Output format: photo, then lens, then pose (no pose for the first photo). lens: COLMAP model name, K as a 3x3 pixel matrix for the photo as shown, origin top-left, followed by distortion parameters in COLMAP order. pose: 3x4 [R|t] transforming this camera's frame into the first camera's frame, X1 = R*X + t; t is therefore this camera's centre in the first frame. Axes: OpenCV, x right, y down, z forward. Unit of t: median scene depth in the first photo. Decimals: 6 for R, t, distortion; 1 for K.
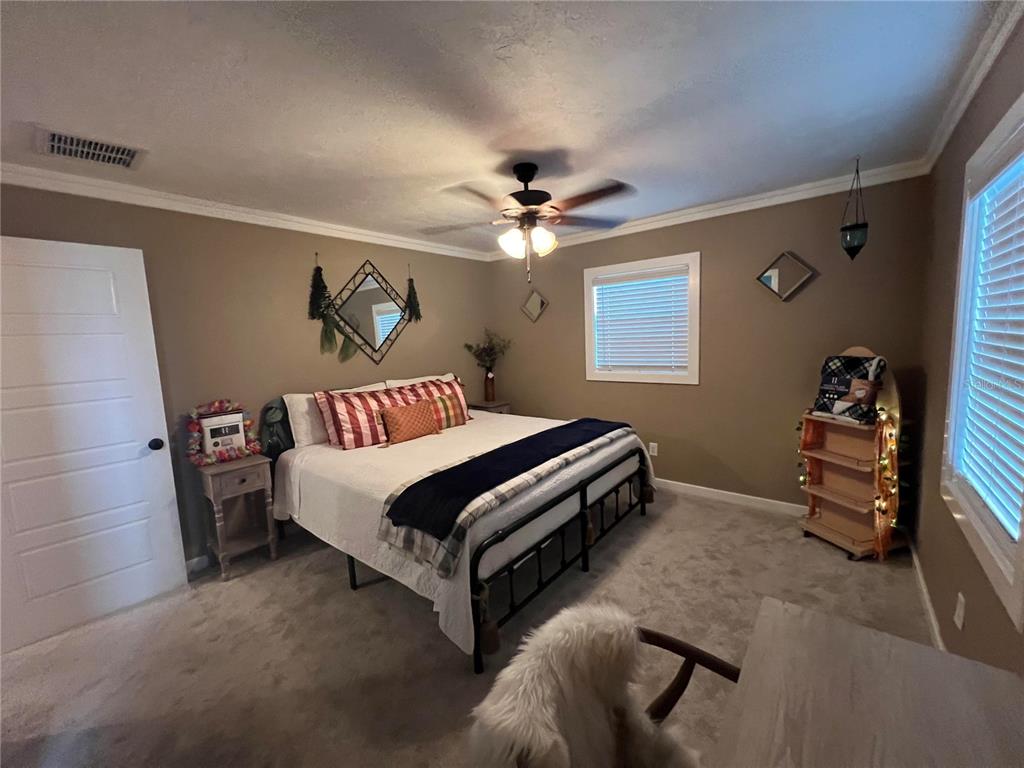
lens RADIAL K [[410.5, 0, 510.9], [0, 410.5, 382.3], [0, 0, 1]] dist [-0.001554, 0.001114]
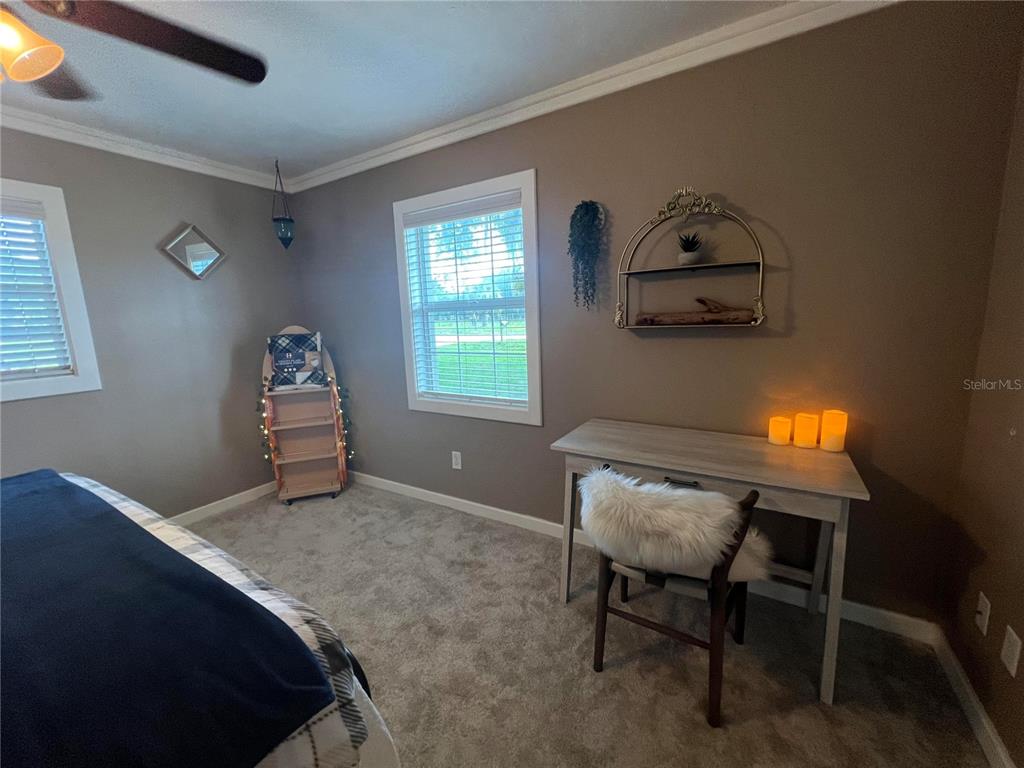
lens RADIAL K [[410.5, 0, 509.7], [0, 410.5, 382.6], [0, 0, 1]] dist [-0.001554, 0.001114]
pose [[-0.124752, -0.114009, 0.985616, -0.394516], [0.153337, 0.979226, 0.132678, 0.010671], [-0.980268, 0.167683, -0.104678, 0.529082]]
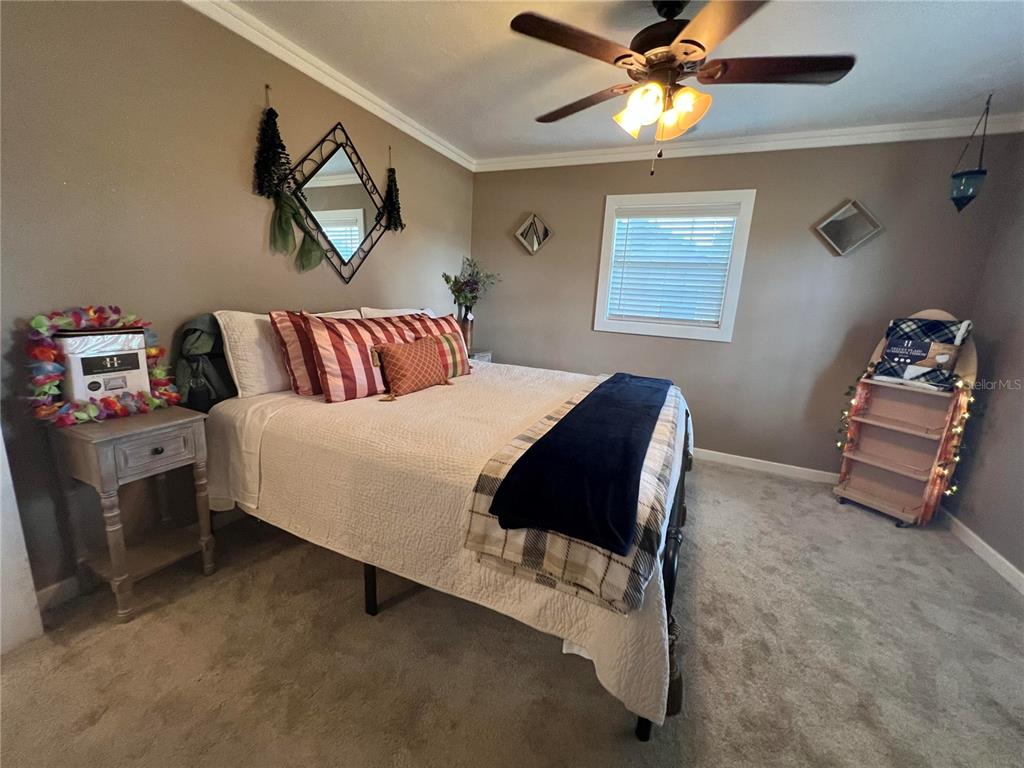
lens RADIAL K [[410.5, 0, 510.9], [0, 410.5, 383.0], [0, 0, 1]] dist [-0.001554, 0.001114]
pose [[0.961279, 0.040152, 0.272635, -0.334514], [-0.067613, 0.993453, 0.092087, 0.058711], [-0.267153, -0.106955, 0.957700, 0.326478]]
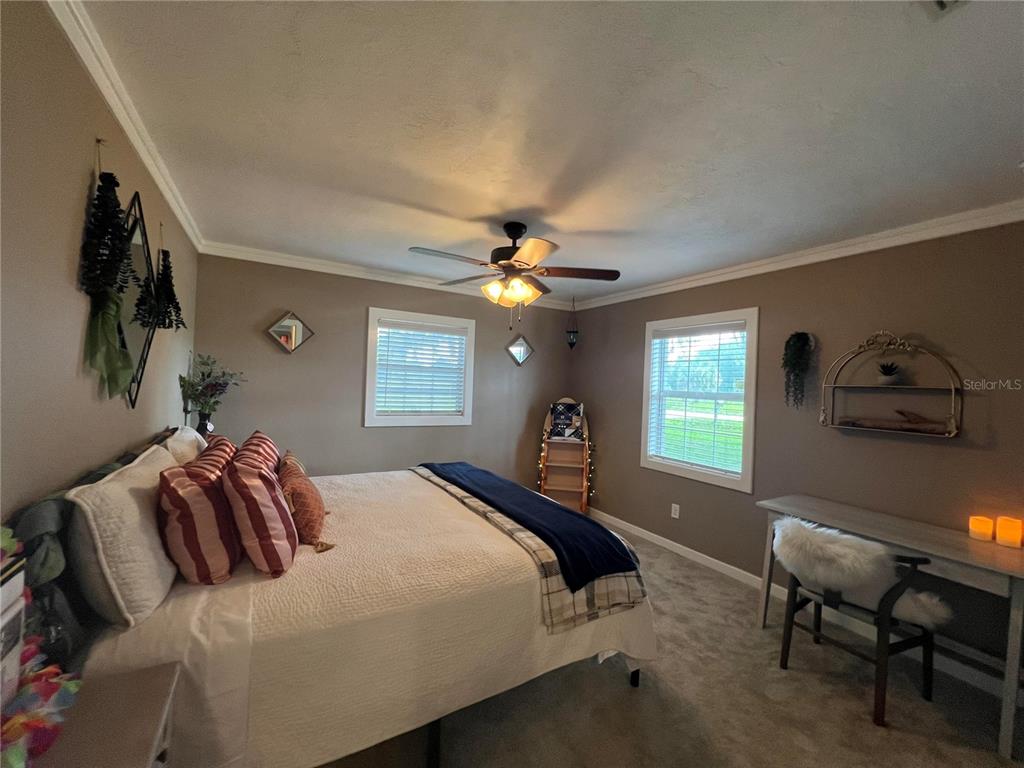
lens RADIAL K [[410.5, 0, 511.3], [0, 410.5, 382.5], [0, 0, 1]] dist [-0.001554, 0.001114]
pose [[0.348800, 0.061487, 0.935178, -0.864325], [0.050229, 0.995185, -0.084166, -0.015394], [-0.935850, 0.076330, 0.344032, 0.594469]]
